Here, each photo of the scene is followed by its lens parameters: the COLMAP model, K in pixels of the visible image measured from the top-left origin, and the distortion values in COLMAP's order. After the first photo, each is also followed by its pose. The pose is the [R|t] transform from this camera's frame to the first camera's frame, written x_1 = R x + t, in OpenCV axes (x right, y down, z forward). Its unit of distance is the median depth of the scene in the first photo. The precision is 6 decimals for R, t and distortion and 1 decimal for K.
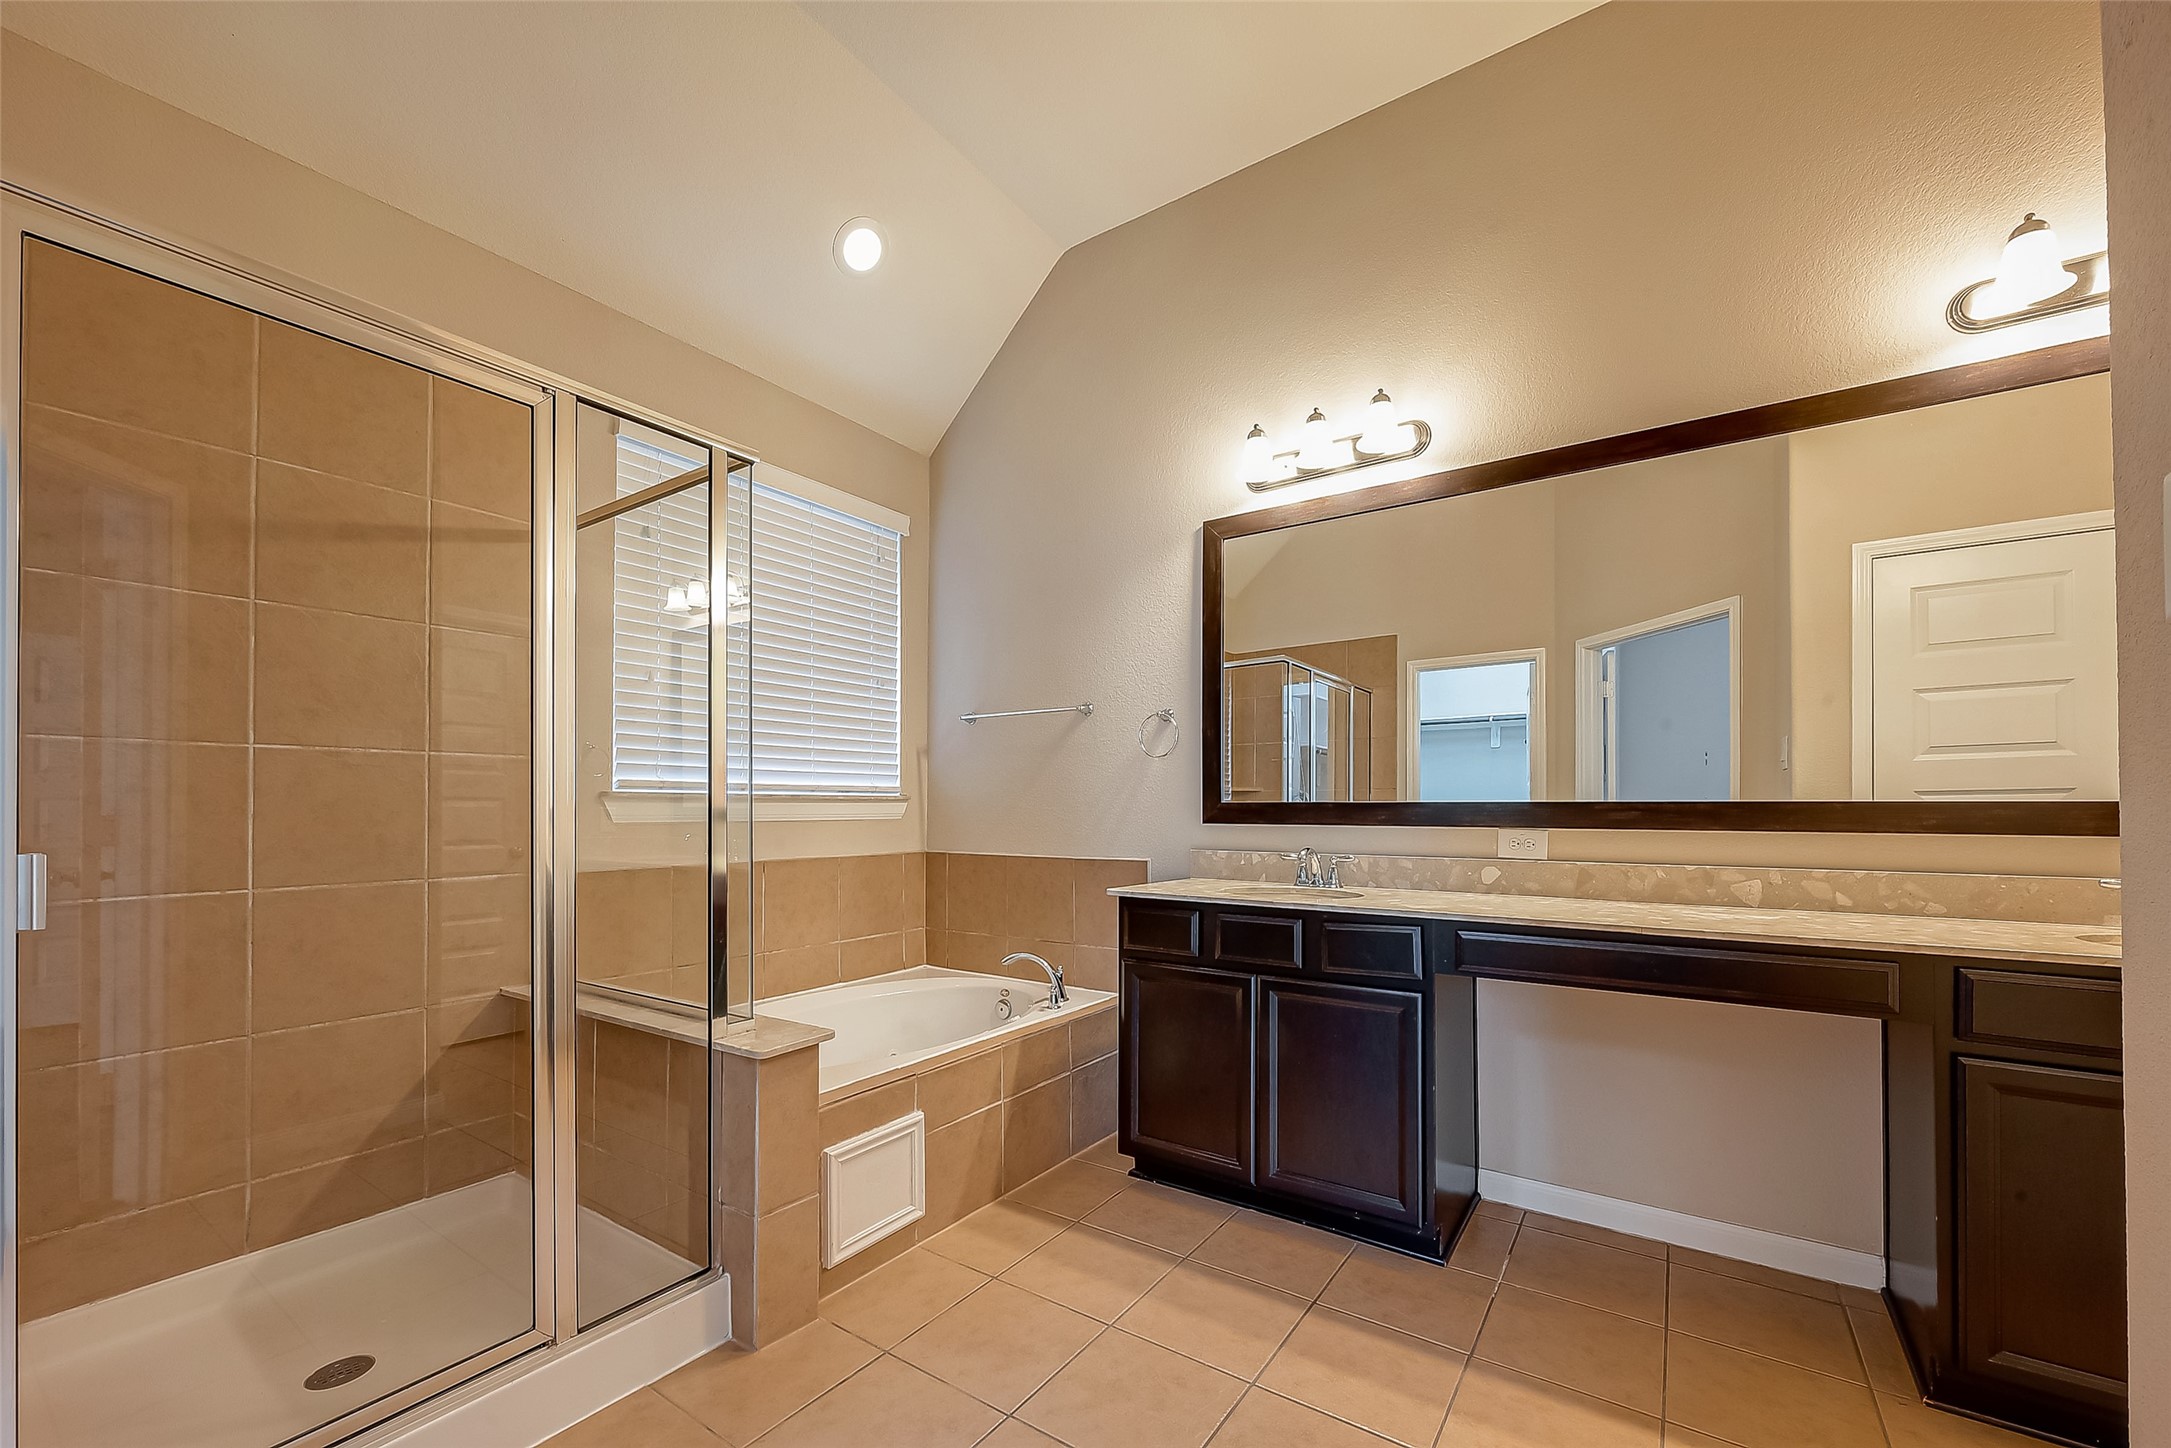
lens RADIAL K [[853.9, 0, 1102.6], [0, 853.9, 794.7], [0, 0, 1]] dist [-0.002136, -0.000178]
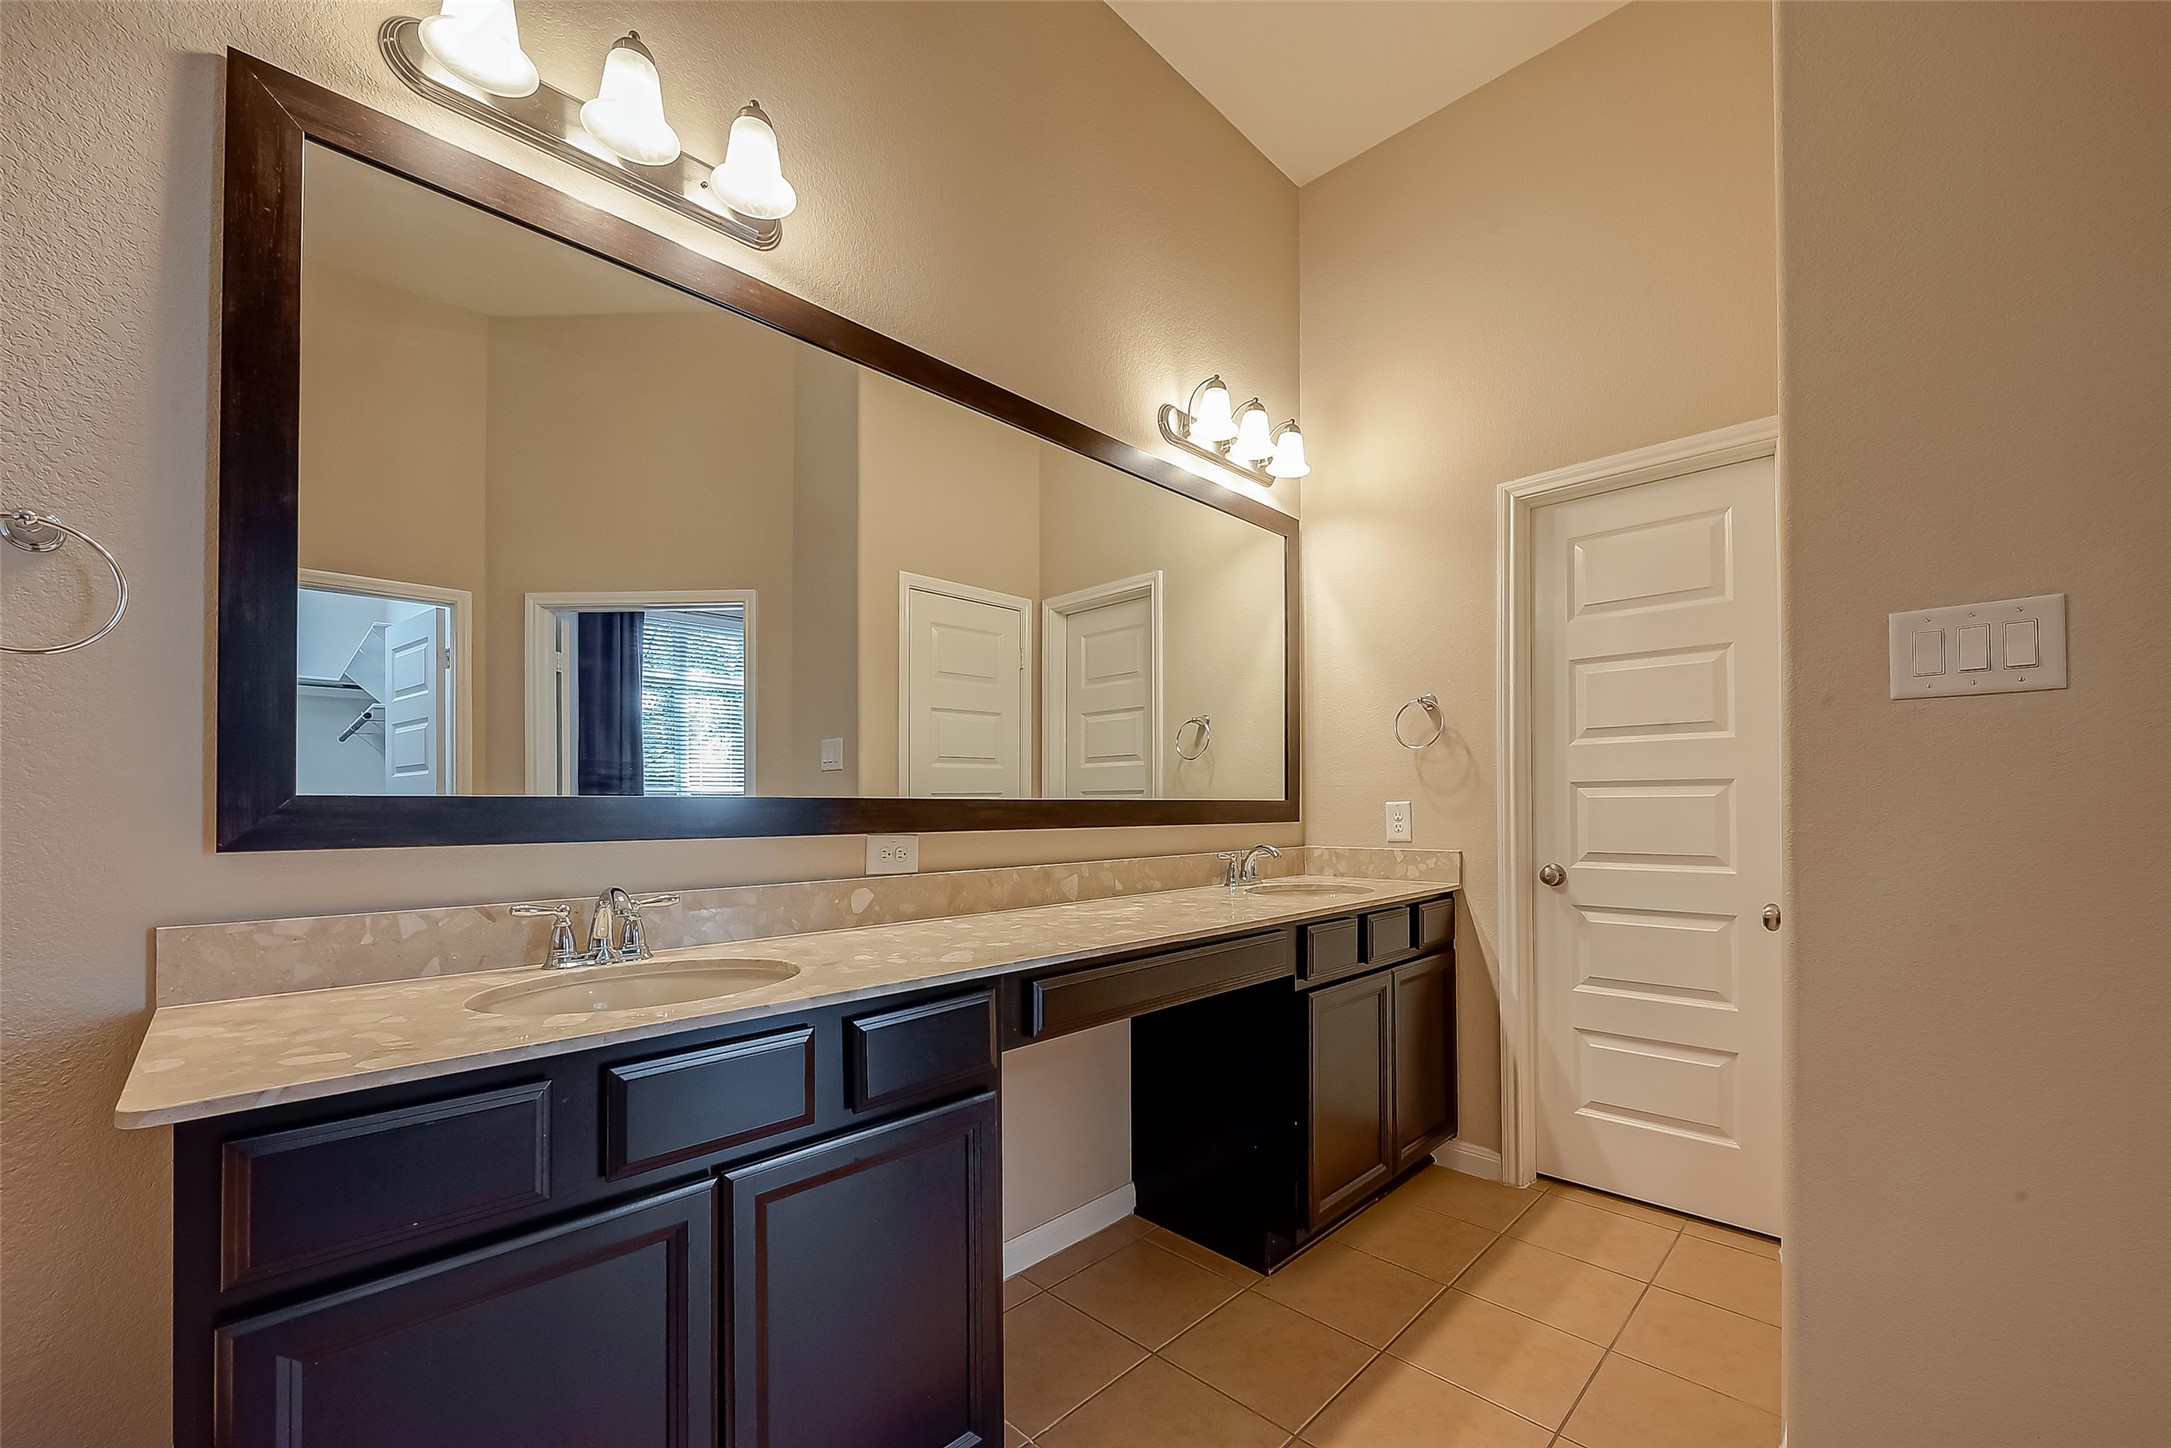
lens RADIAL K [[853.9, 0, 1102.6], [0, 853.9, 794.7], [0, 0, 1]] dist [-0.002136, -0.000178]
pose [[0.176207, 0.011426, 0.984287, -0.227186], [-0.007696, 0.999918, -0.010230, 0.011740], [-0.984323, -0.005773, 0.176281, 0.706881]]
